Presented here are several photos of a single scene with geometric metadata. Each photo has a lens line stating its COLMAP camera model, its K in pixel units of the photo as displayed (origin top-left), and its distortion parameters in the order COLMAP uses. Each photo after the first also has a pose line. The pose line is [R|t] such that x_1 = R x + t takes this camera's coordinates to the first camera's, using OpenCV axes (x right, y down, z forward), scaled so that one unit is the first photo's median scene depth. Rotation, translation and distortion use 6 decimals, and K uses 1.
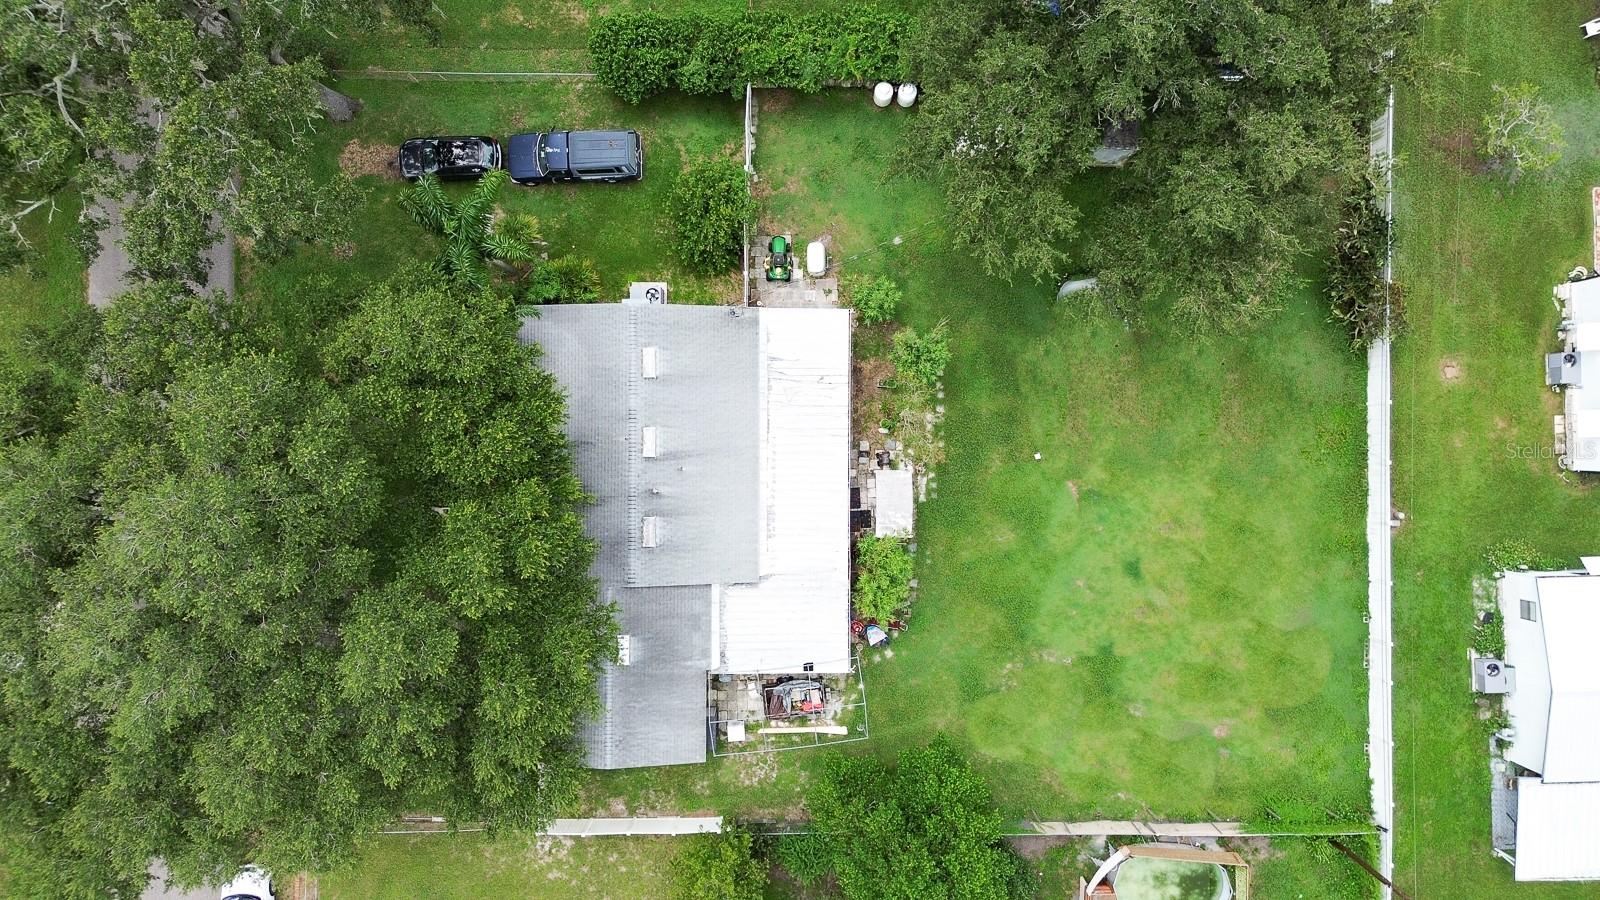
lens RADIAL K [[1139.2, 0, 807.2], [0, 1139.2, 446.3], [0, 0, 1]] dist [0.079817, -0.084228]
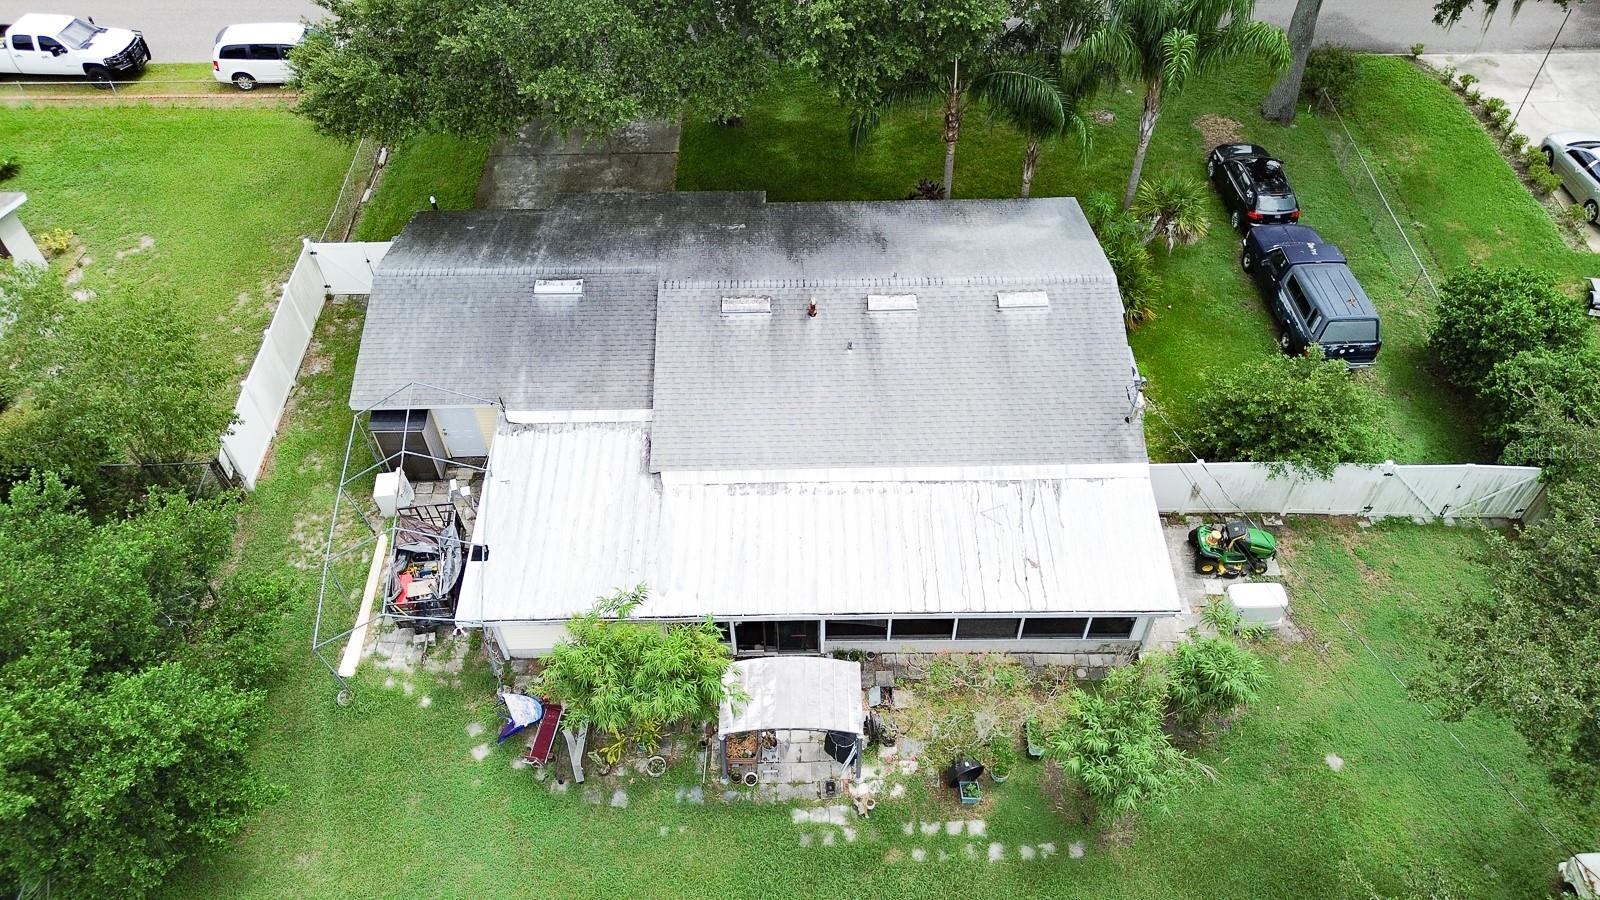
lens RADIAL K [[1139.2, 0, 807.2], [0, 1139.2, 446.3], [0, 0, 1]] dist [0.079817, -0.084228]
pose [[0.011839, 0.749299, -0.662126, 0.300802], [-0.999847, 0.017388, 0.001800, 0.039309], [0.012862, 0.662004, 0.749390, 0.548949]]
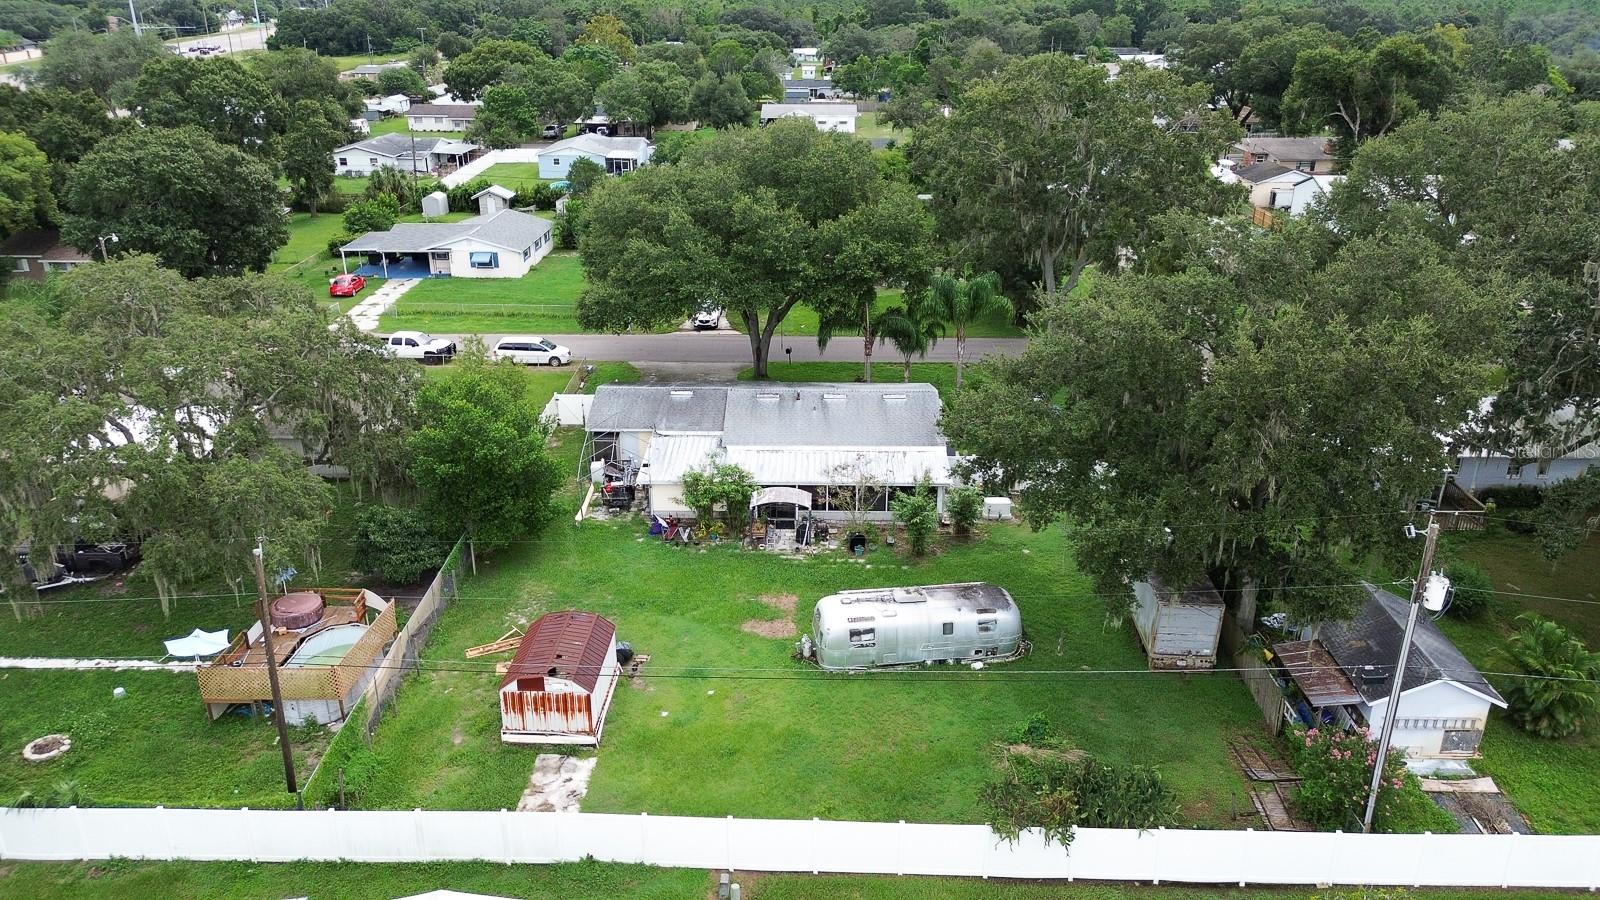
lens RADIAL K [[1139.2, 0, 807.2], [0, 1139.2, 446.3], [0, 0, 1]] dist [0.079817, -0.084228]
pose [[-0.015441, 0.374158, -0.927236, 1.039526], [-0.999879, -0.004054, 0.015015, 0.008122], [0.001859, 0.927356, 0.374175, 0.515630]]
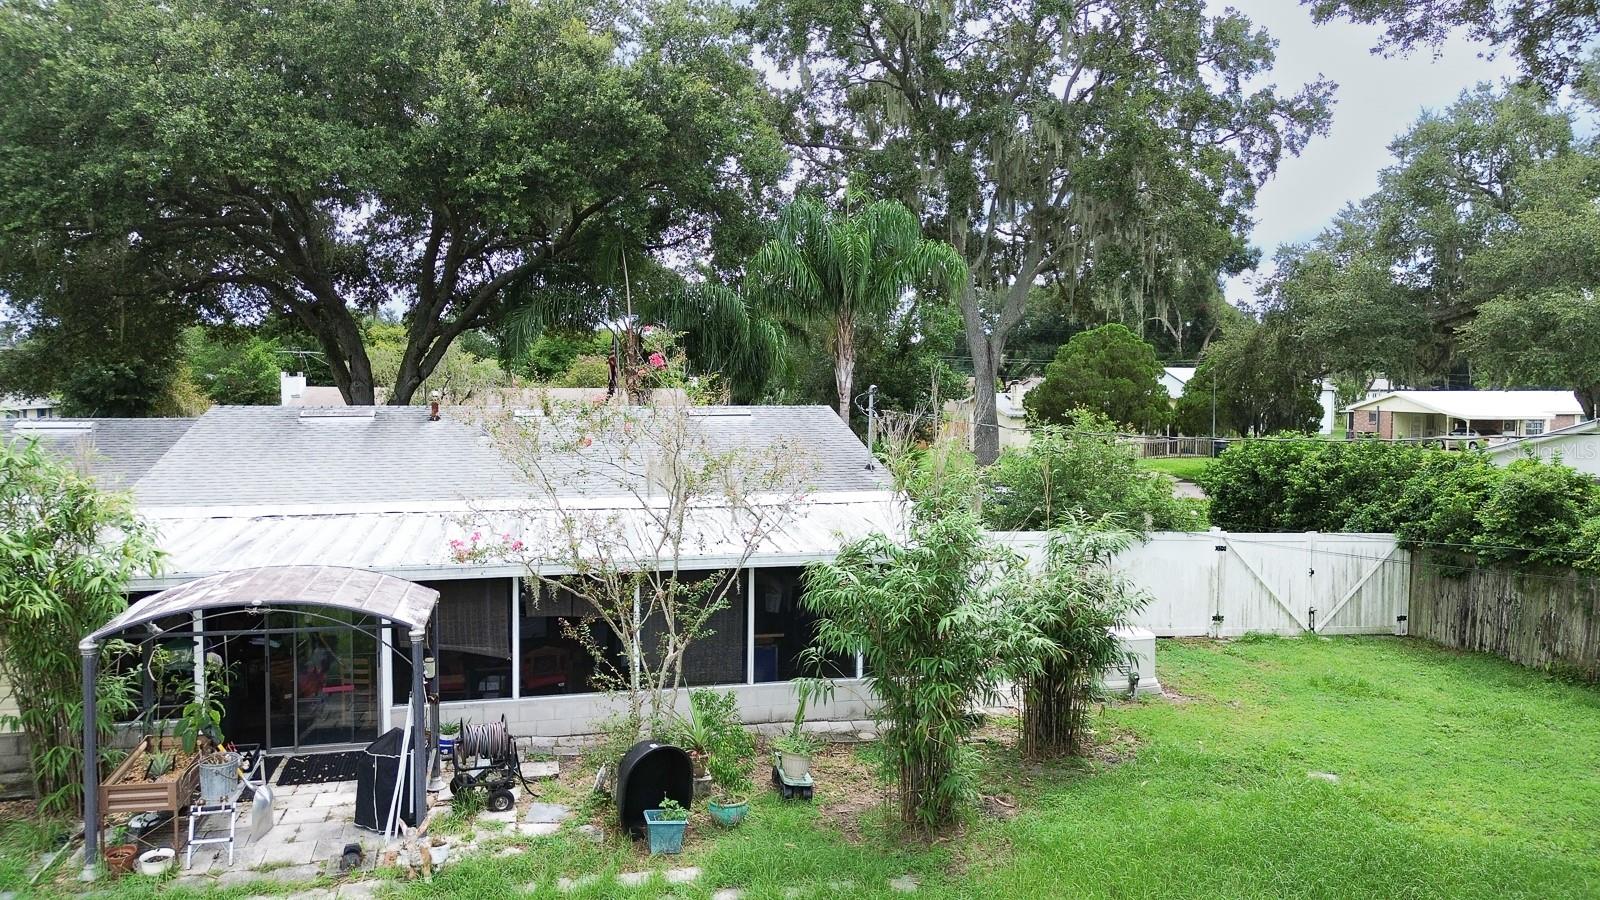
lens RADIAL K [[1139.2, 0, 807.2], [0, 1139.2, 446.3], [0, 0, 1]] dist [0.079817, -0.084228]
pose [[0.222841, 0.061215, -0.972931, 0.312258], [-0.974852, 0.011511, -0.222557, -0.002425], [-0.002424, 0.998058, 0.062241, 0.913665]]
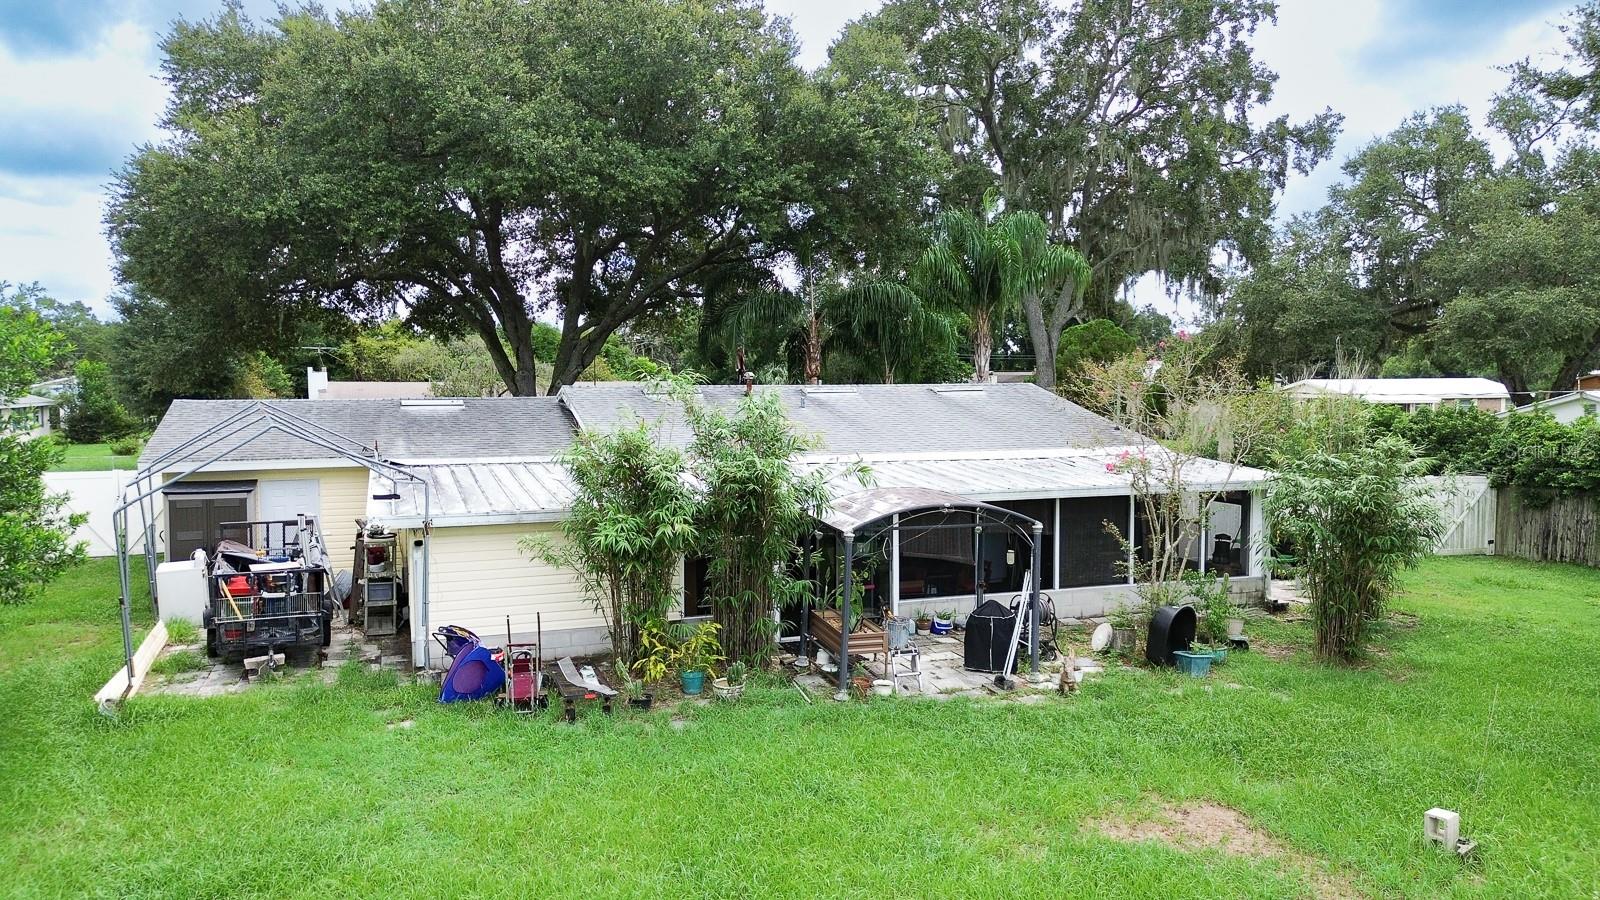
lens RADIAL K [[1139.2, 0, 807.2], [0, 1139.2, 446.3], [0, 0, 1]] dist [0.079817, -0.084228]
pose [[0.345746, 0.058107, -0.936527, 0.352148], [-0.938317, 0.026238, -0.344779, 0.184150], [0.004539, 0.997965, 0.063595, 0.920823]]
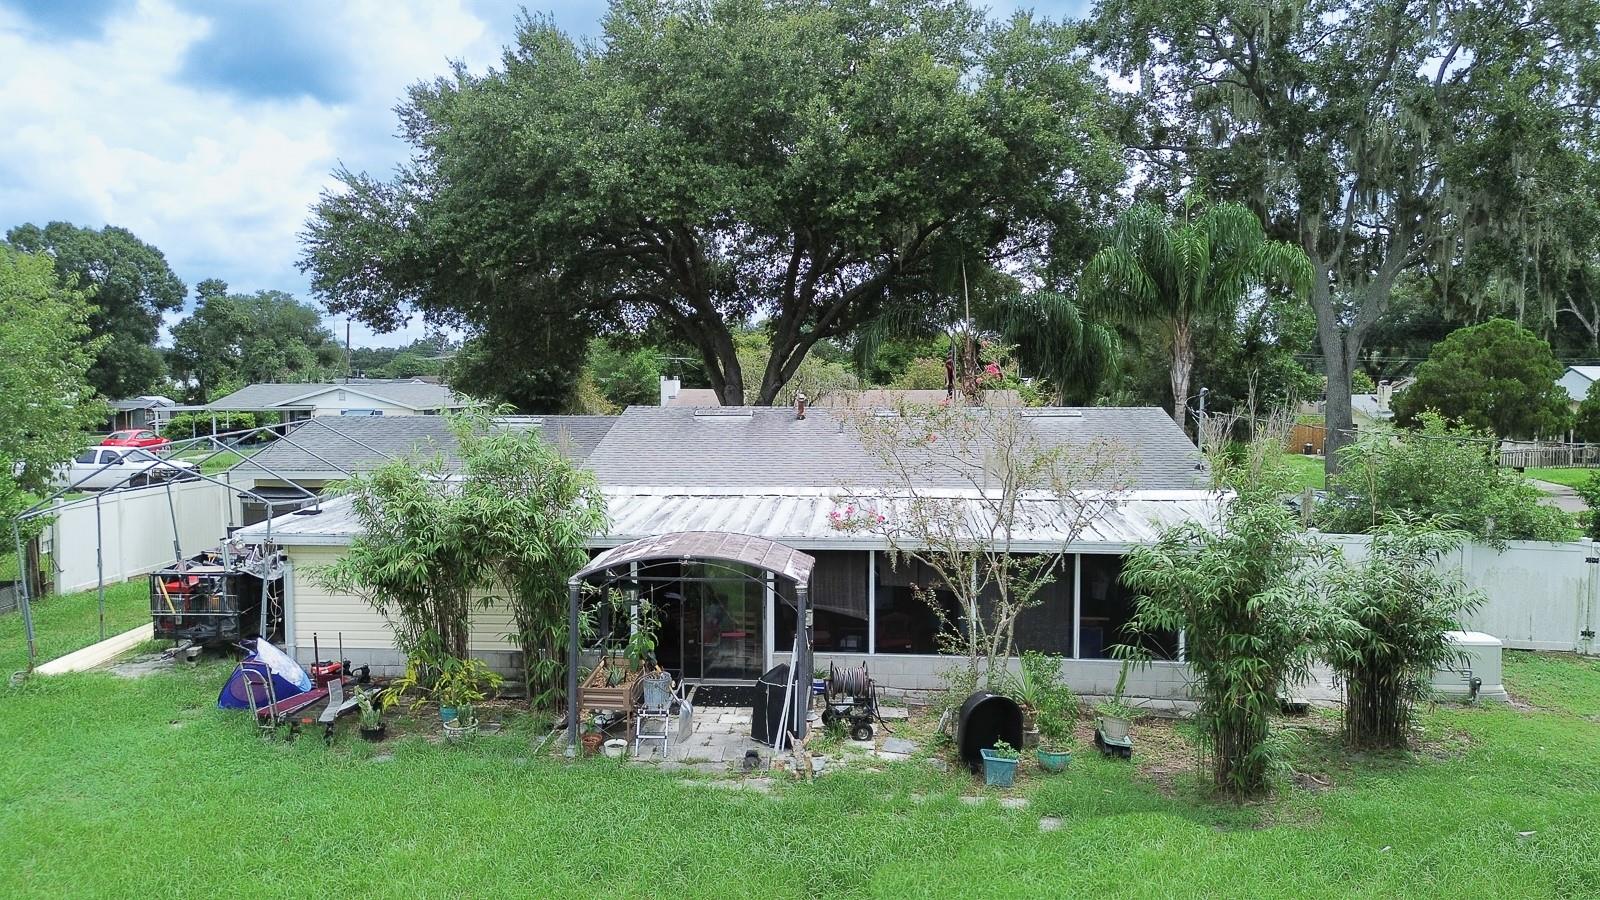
lens RADIAL K [[1139.2, 0, 807.2], [0, 1139.2, 446.3], [0, 0, 1]] dist [0.079817, -0.084228]
pose [[-0.064642, 0.061503, -0.996011, 0.353995], [-0.997908, -0.003670, 0.064539, 0.002724], [0.000314, 0.998100, 0.061611, 0.912429]]
